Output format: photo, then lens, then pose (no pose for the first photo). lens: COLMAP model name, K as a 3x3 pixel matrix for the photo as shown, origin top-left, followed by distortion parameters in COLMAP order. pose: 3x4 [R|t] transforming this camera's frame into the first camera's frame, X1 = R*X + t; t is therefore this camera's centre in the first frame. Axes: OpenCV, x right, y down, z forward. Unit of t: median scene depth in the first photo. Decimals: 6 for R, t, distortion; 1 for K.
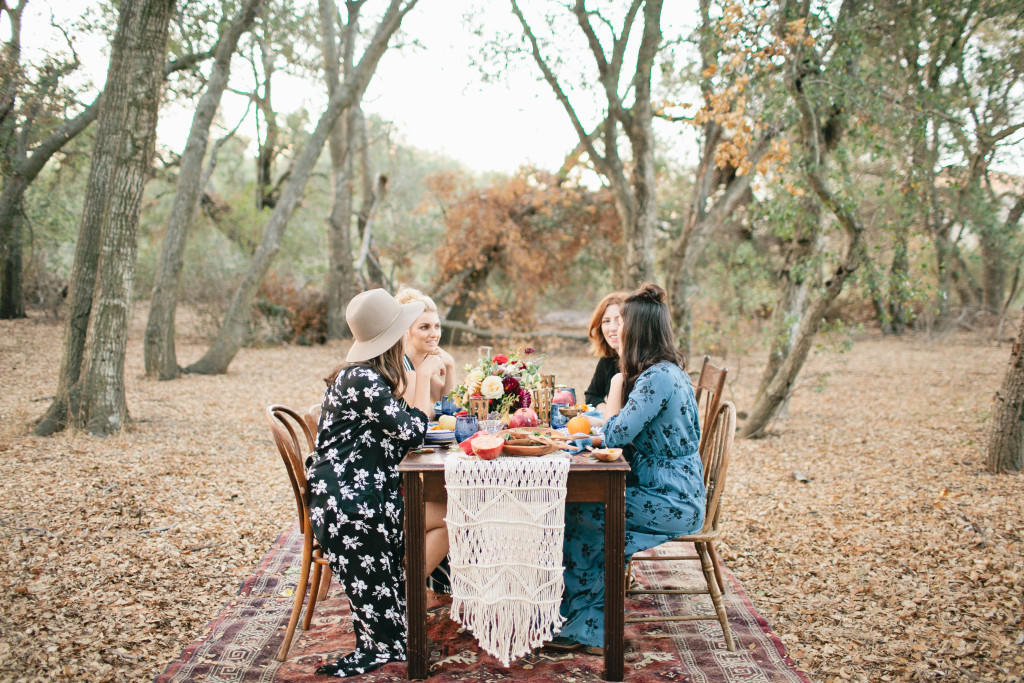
lens RADIAL K [[986.2, 0, 512.0], [0, 986.2, 341.5], [0, 0, 1]] dist [-0.135007, 0.177250]
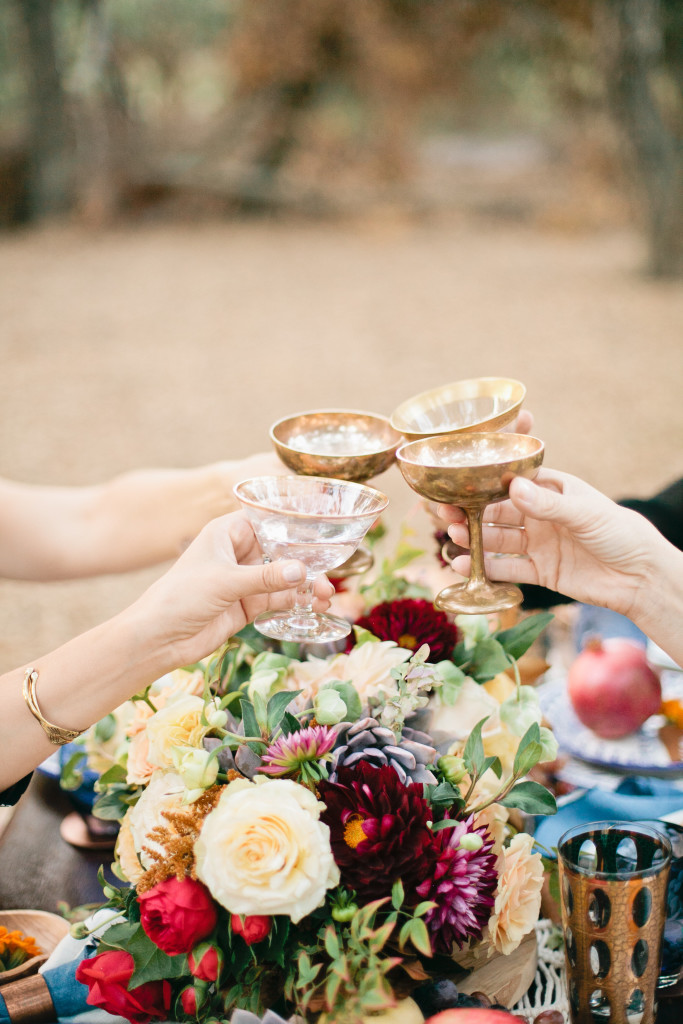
lens RADIAL K [[1445.9, 0, 341.5], [0, 1445.9, 512.0], [0, 0, 1]] dist [-0.121887, 0.001371]
pose [[0.998871, -0.036827, -0.029997, 0.000646], [0.042611, 0.973800, 0.223378, -0.018117], [0.020985, -0.224404, 0.974270, 0.230511]]
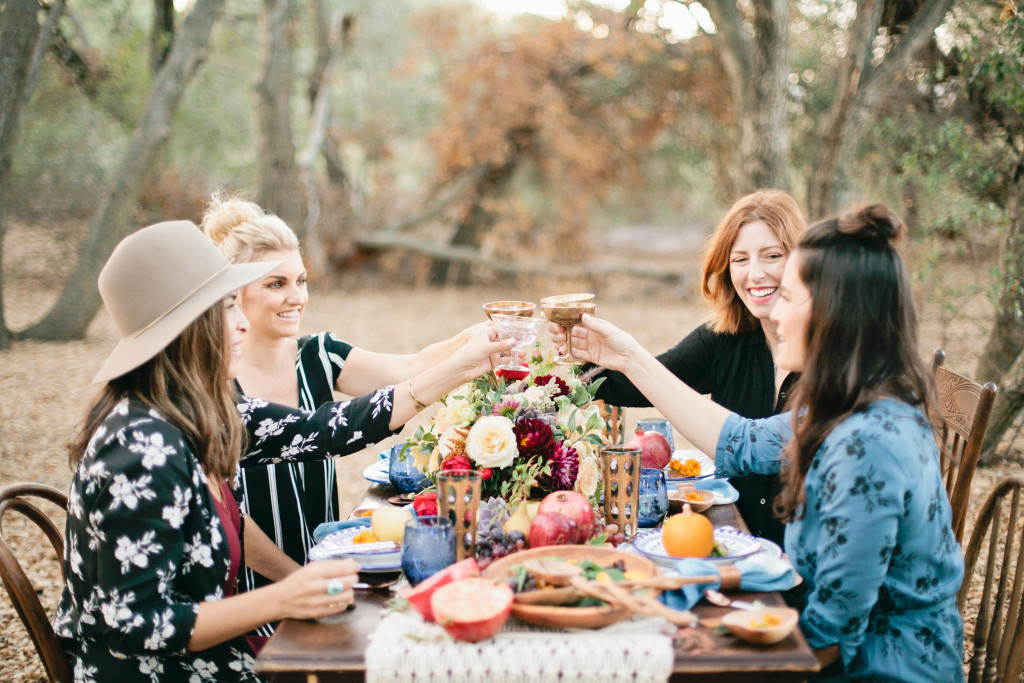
lens RADIAL K [[1445.9, 0, 512.0], [0, 1445.9, 341.5], [0, 0, 1]] dist [-0.121887, 0.001371]
pose [[0.999505, -0.004006, -0.031207, 0.002931], [0.005584, 0.998701, 0.050644, -0.009464], [0.030964, -0.050793, 0.998229, 0.103164]]
